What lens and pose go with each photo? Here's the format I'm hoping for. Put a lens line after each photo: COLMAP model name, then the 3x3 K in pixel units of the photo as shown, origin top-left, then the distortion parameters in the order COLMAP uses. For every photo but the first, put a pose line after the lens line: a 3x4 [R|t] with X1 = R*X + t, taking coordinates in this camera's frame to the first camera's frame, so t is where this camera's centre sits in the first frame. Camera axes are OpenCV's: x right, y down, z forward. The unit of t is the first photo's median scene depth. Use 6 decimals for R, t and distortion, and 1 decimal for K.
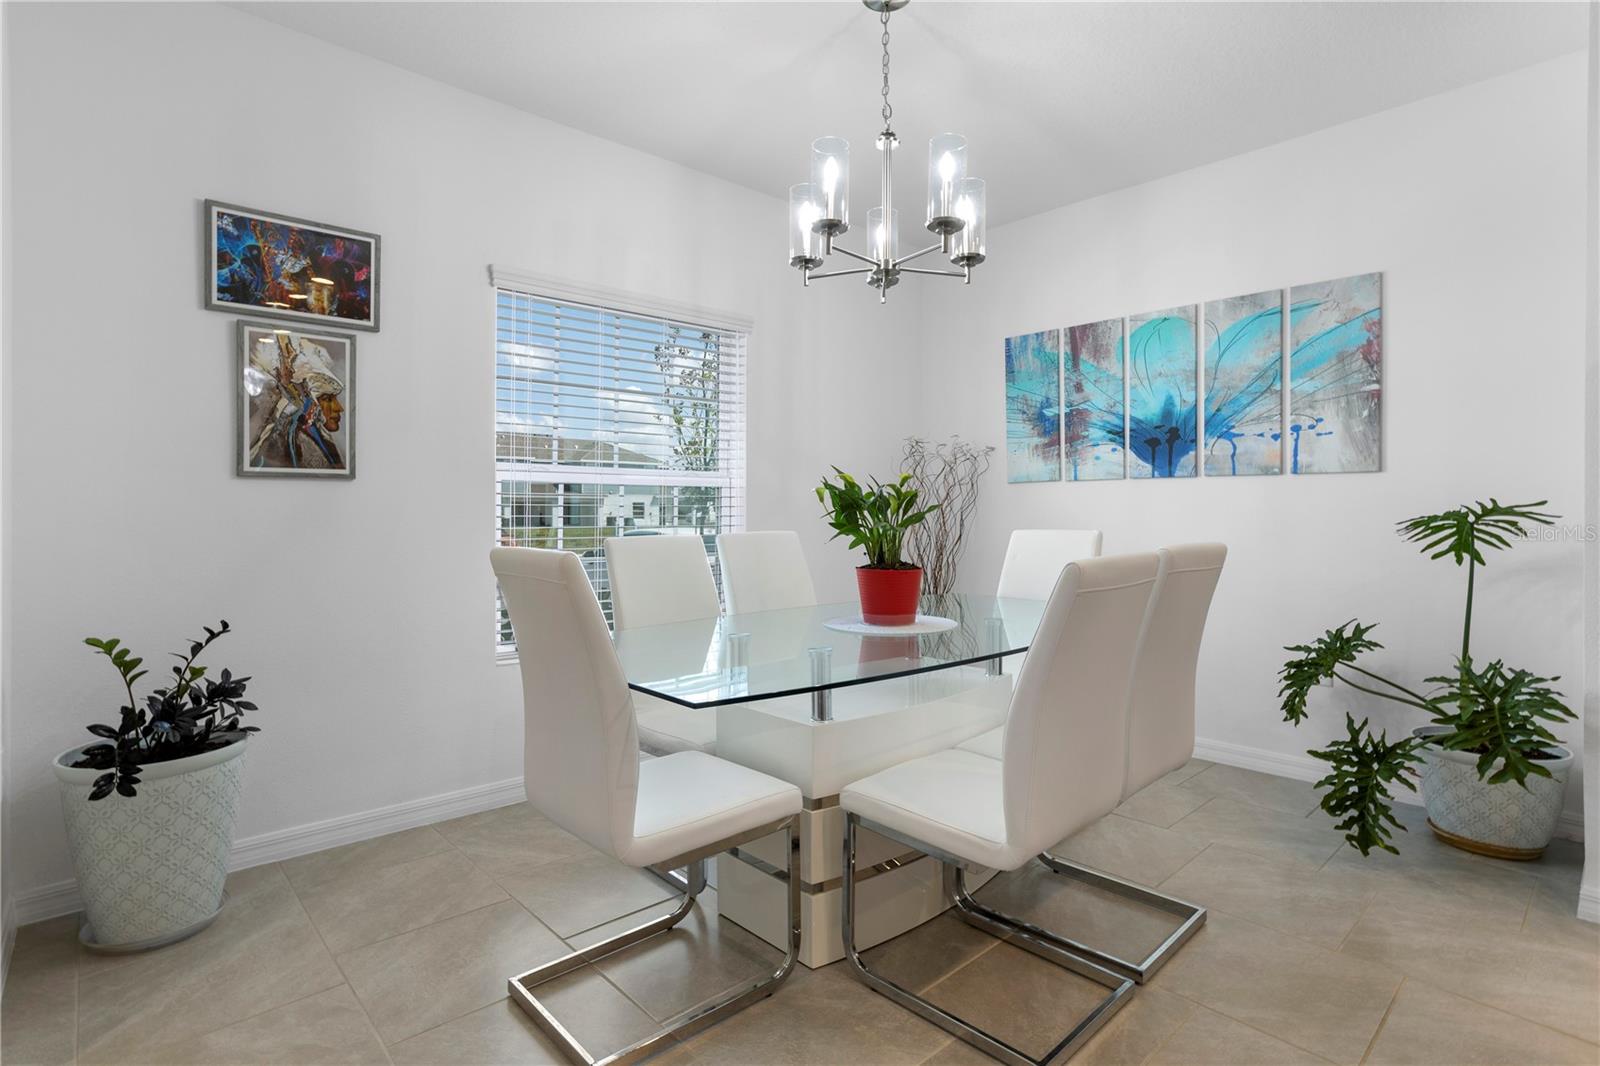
lens RADIAL K [[799.7, 0, 812.5], [0, 799.7, 512.9], [0, 0, 1]] dist [-0.056144, 0.032282]
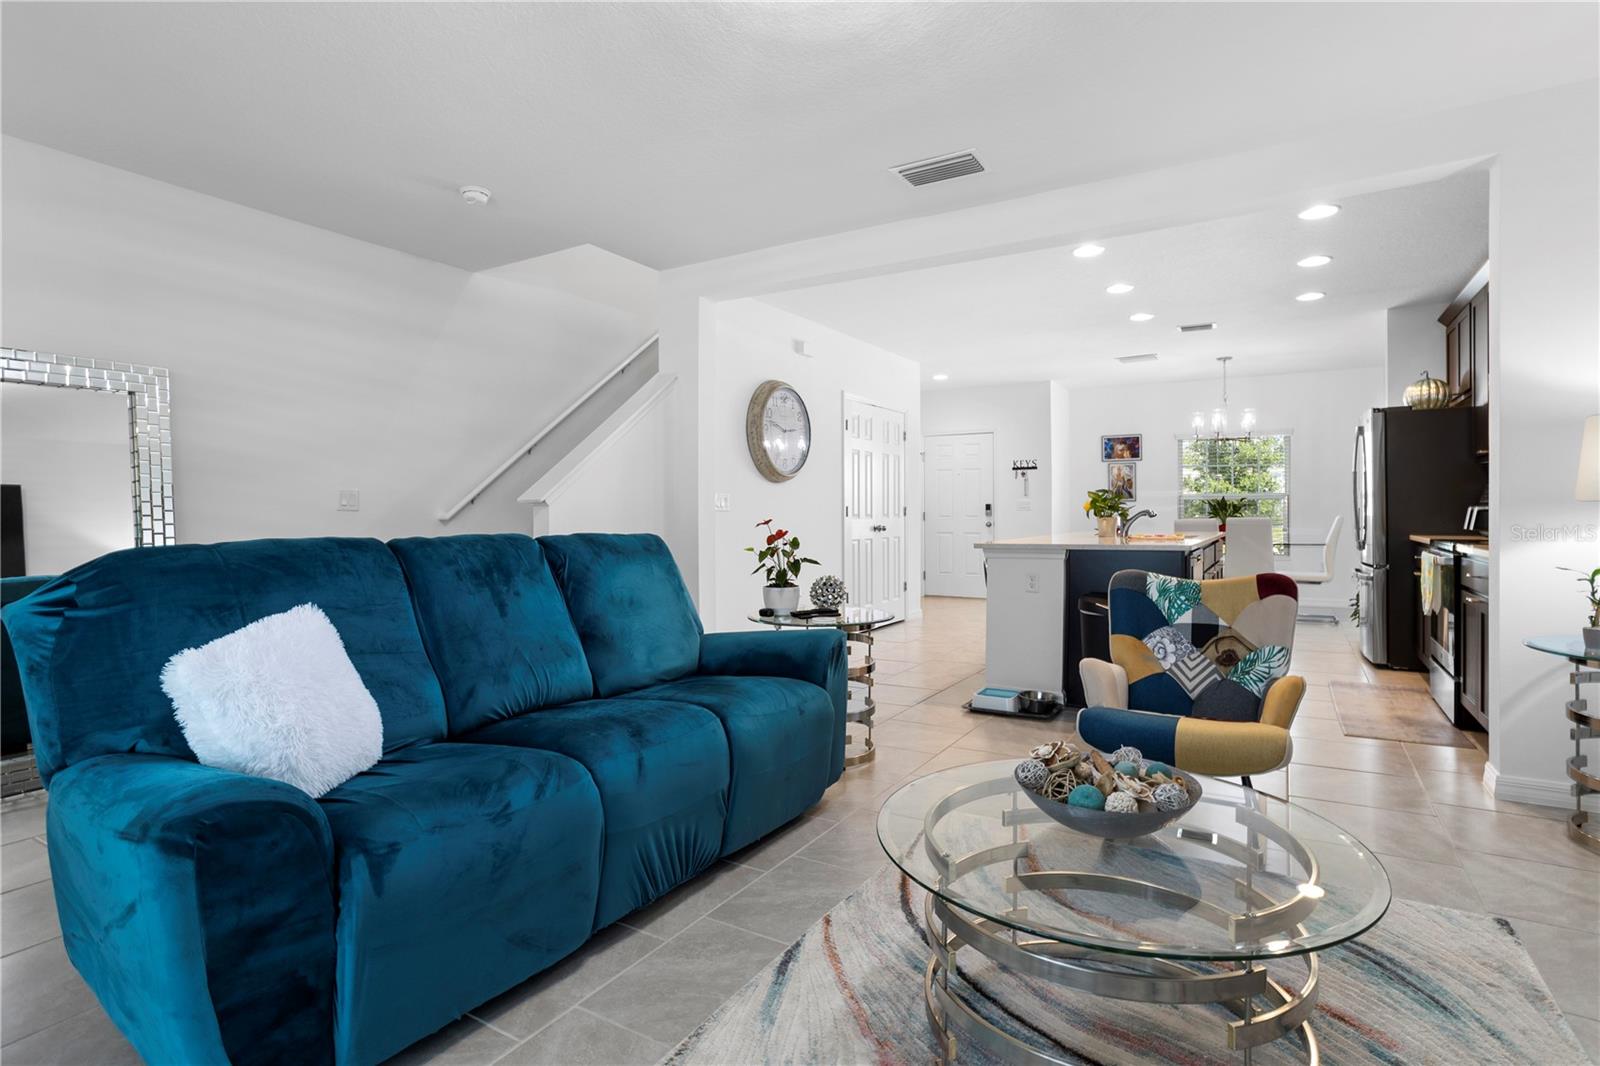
lens RADIAL K [[799.7, 0, 812.5], [0, 799.7, 512.9], [0, 0, 1]] dist [-0.056144, 0.032282]
pose [[0.279035, -0.001578, -0.960280, 2.992698], [0.004174, 0.999991, -0.000431, 0.008432], [0.960272, -0.003888, 0.279040, -1.750629]]
